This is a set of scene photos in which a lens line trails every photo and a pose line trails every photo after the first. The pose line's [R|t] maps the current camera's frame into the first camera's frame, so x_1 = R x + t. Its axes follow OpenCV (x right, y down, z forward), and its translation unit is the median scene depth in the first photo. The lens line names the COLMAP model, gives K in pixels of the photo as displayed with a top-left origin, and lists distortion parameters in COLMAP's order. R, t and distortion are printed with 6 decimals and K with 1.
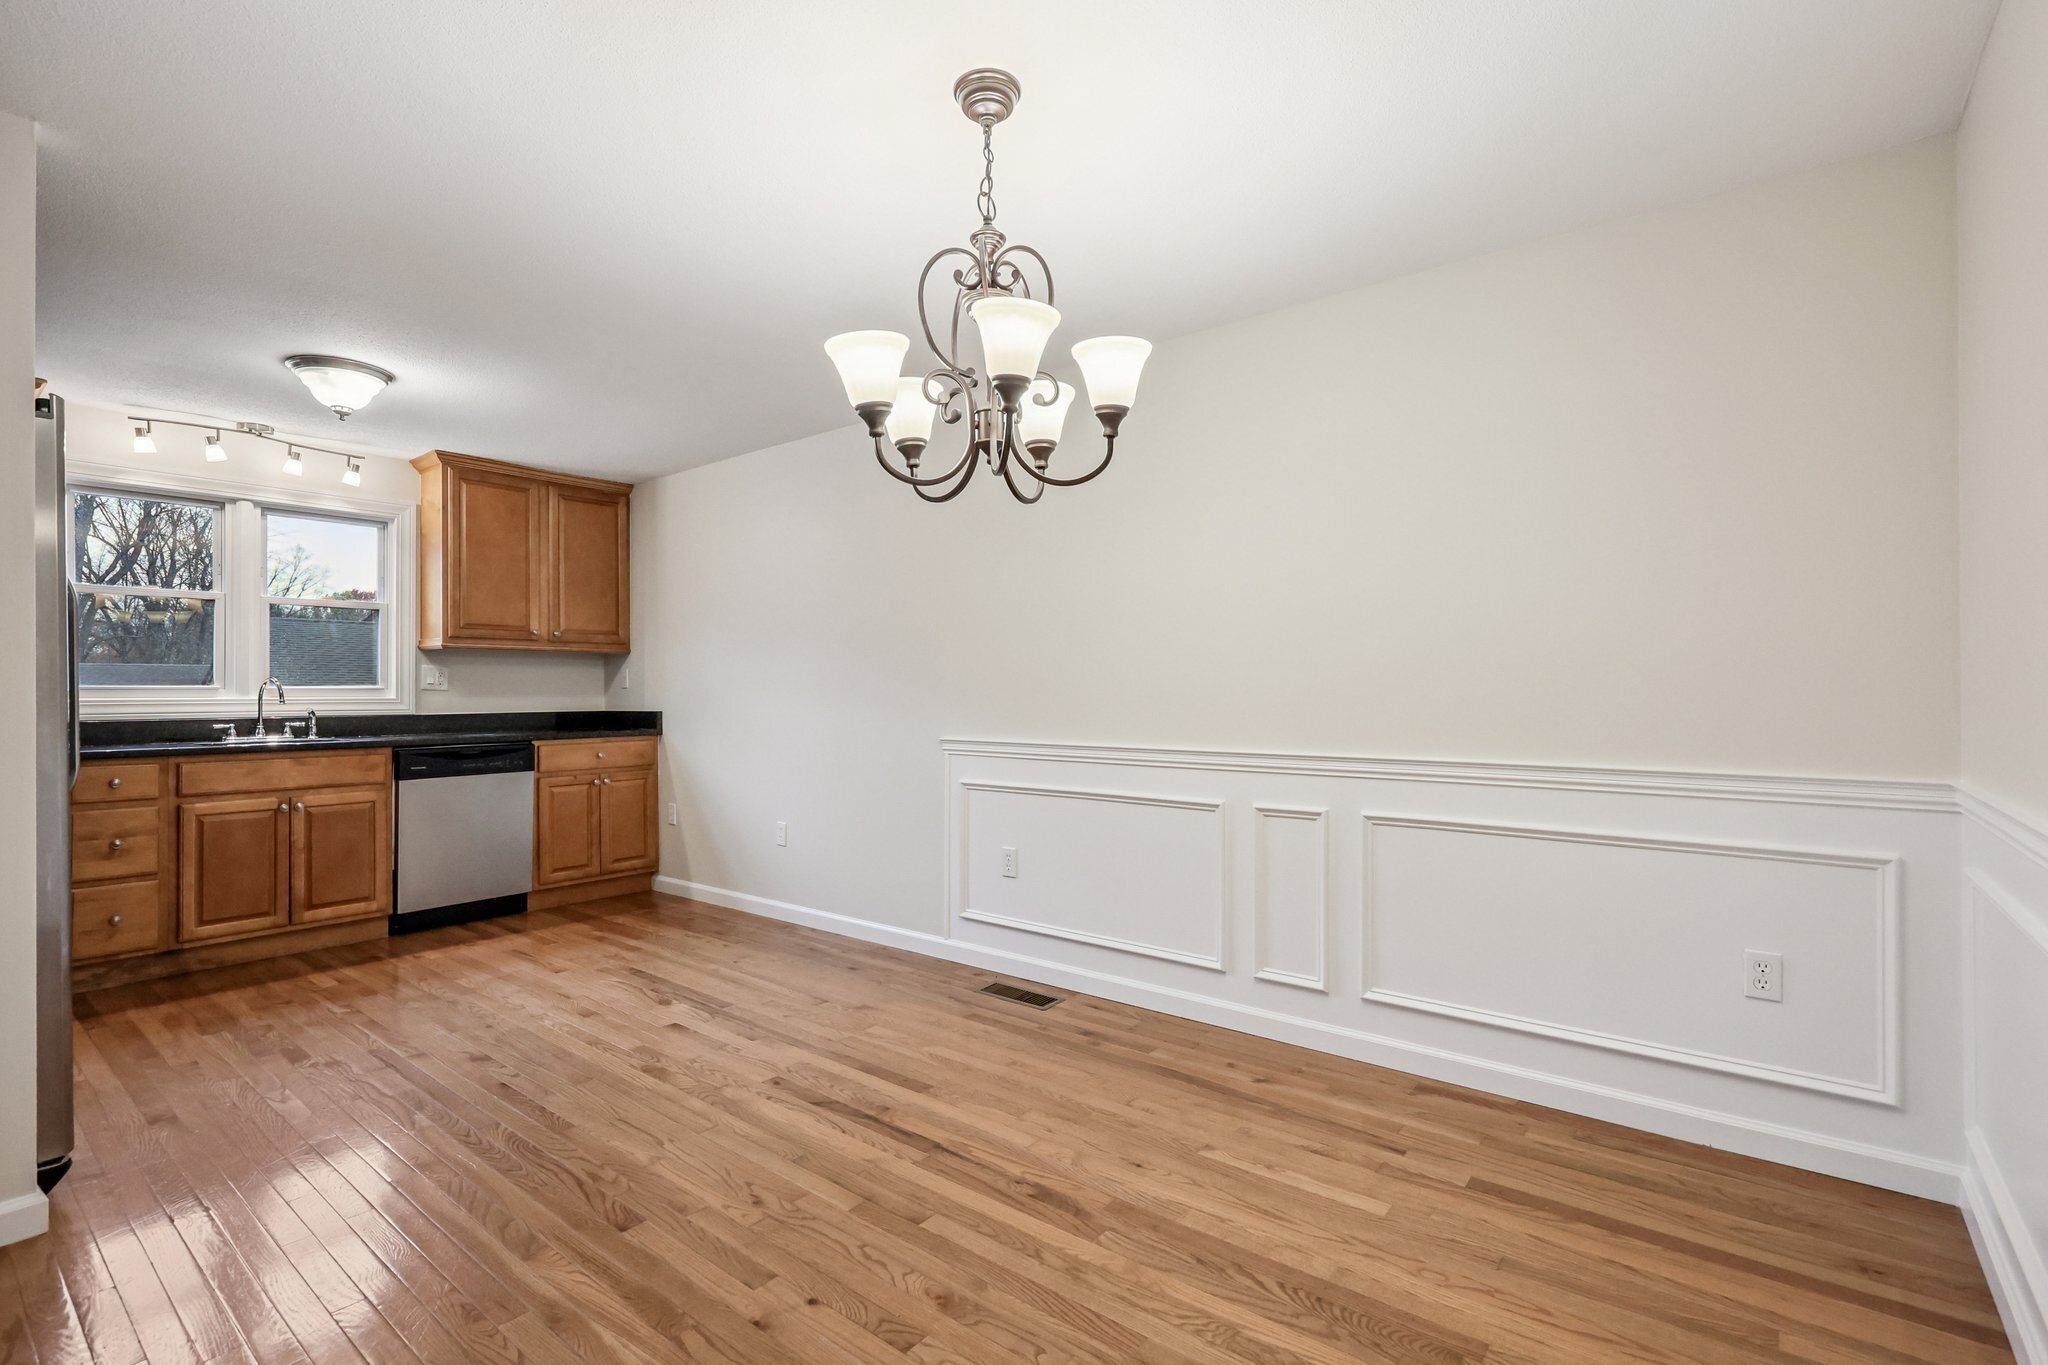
lens RADIAL K [[935.5, 0, 1015.7], [0, 935.5, 685.8], [0, 0, 1]] dist [0.000346, 0.001512]
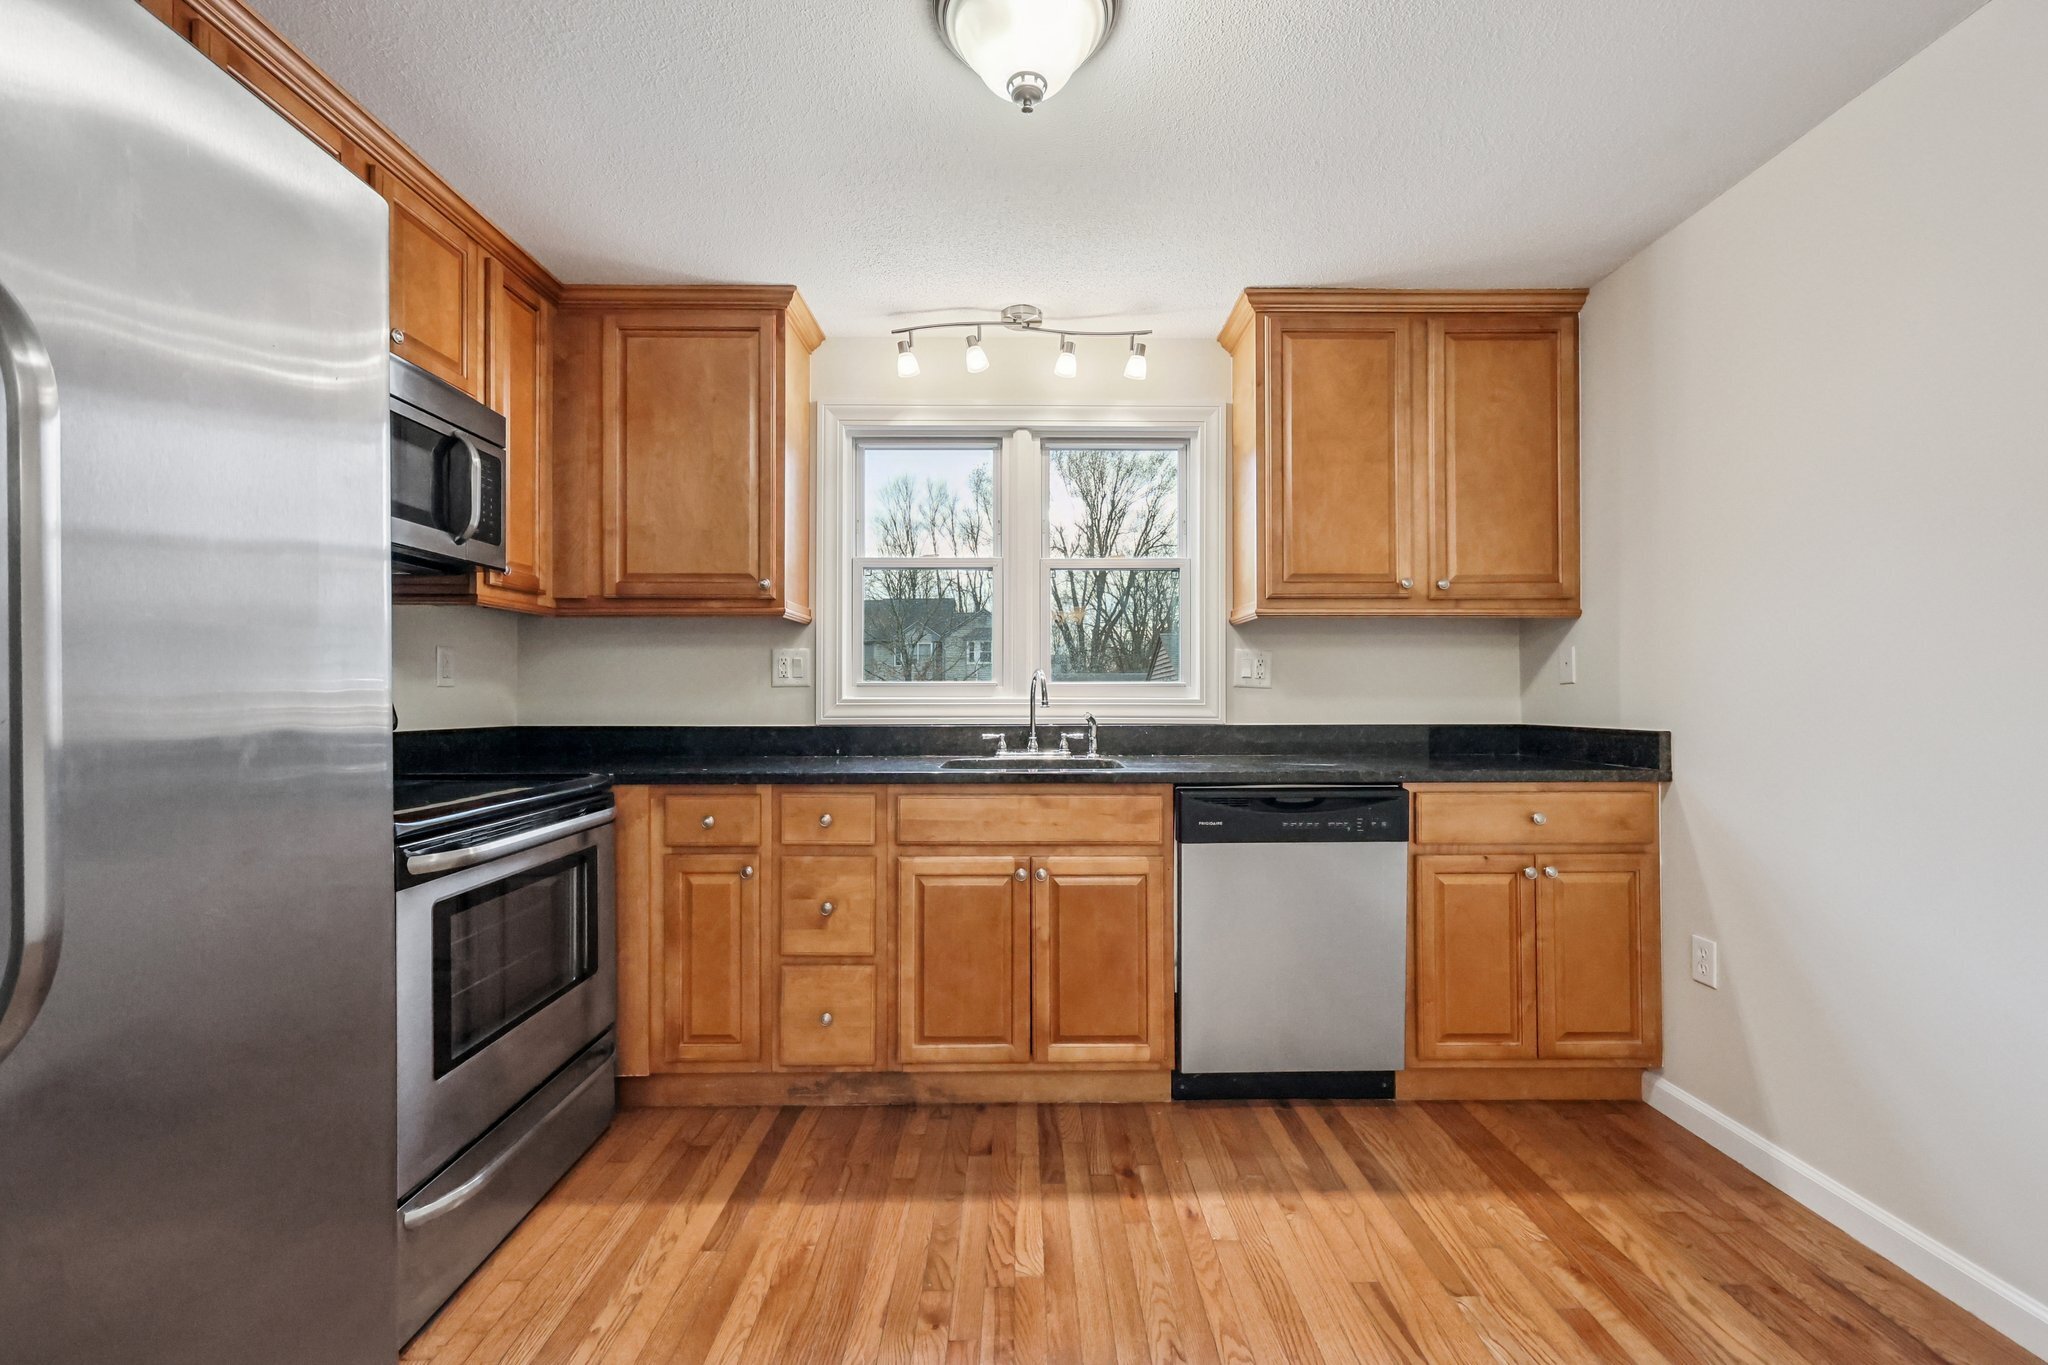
lens RADIAL K [[825.5, 0, 1032.2], [0, 825.5, 691.1], [0, 0, 1]] dist [0.002560, -0.000501]
pose [[0.642259, 0.000047, -0.766487, -0.294133], [0.003958, 0.999986, 0.003377, 0.005076], [0.766477, -0.005203, 0.642251, 0.540633]]
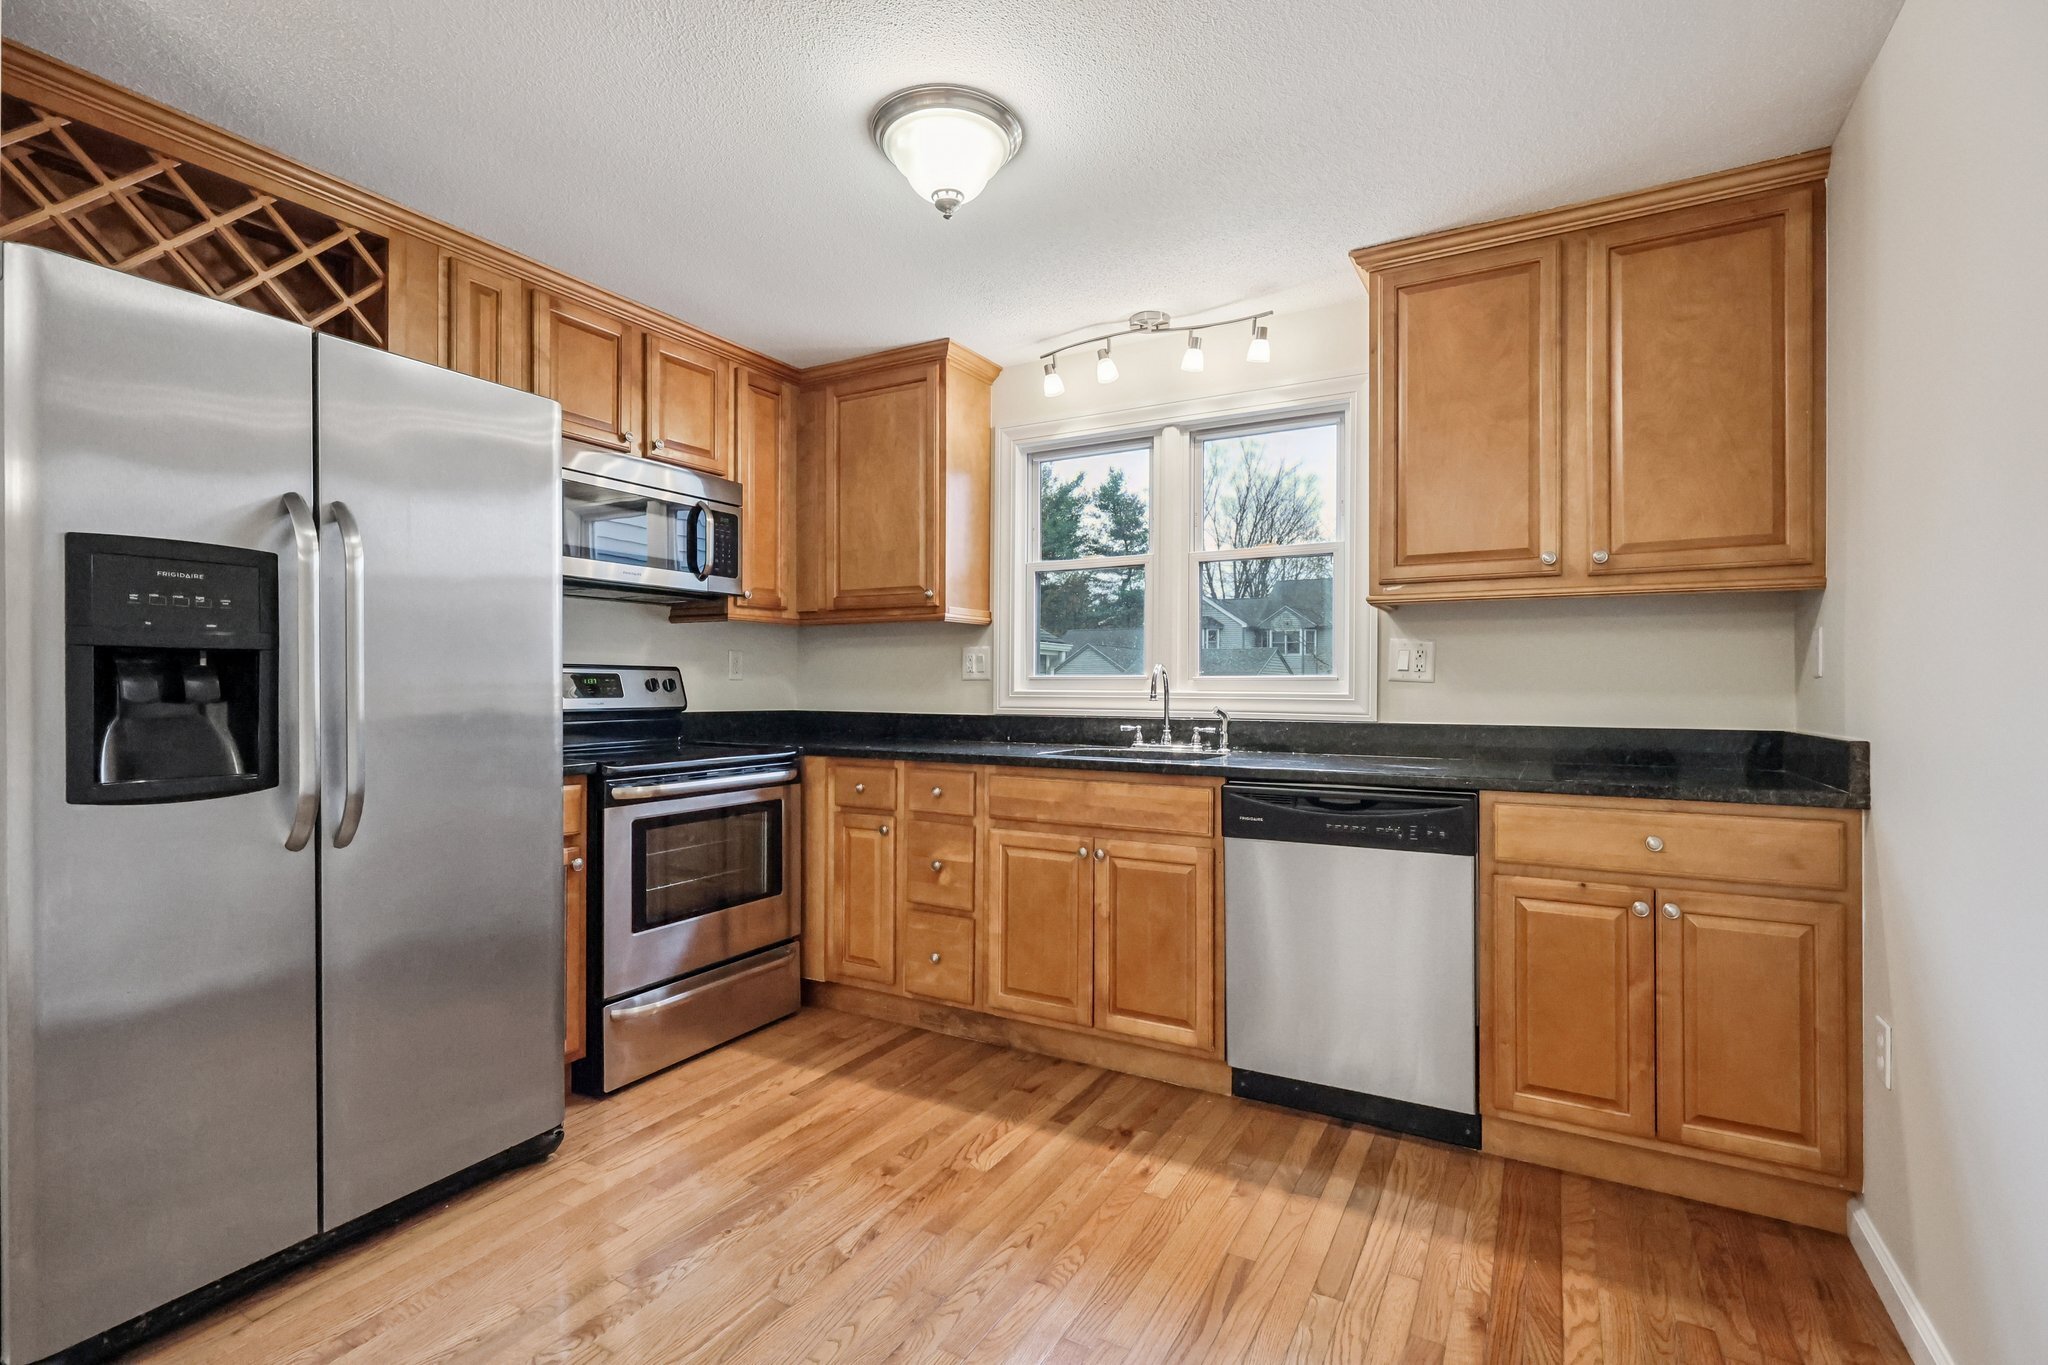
lens RADIAL K [[935.5, 0, 1031.1], [0, 935.5, 685.6], [0, 0, 1]] dist [0.000346, 0.001512]
pose [[0.174501, 0.002943, -0.984653, -0.098768], [0.001841, 0.999993, 0.003315, 0.005336], [0.984655, -0.002391, 0.174494, 0.699536]]
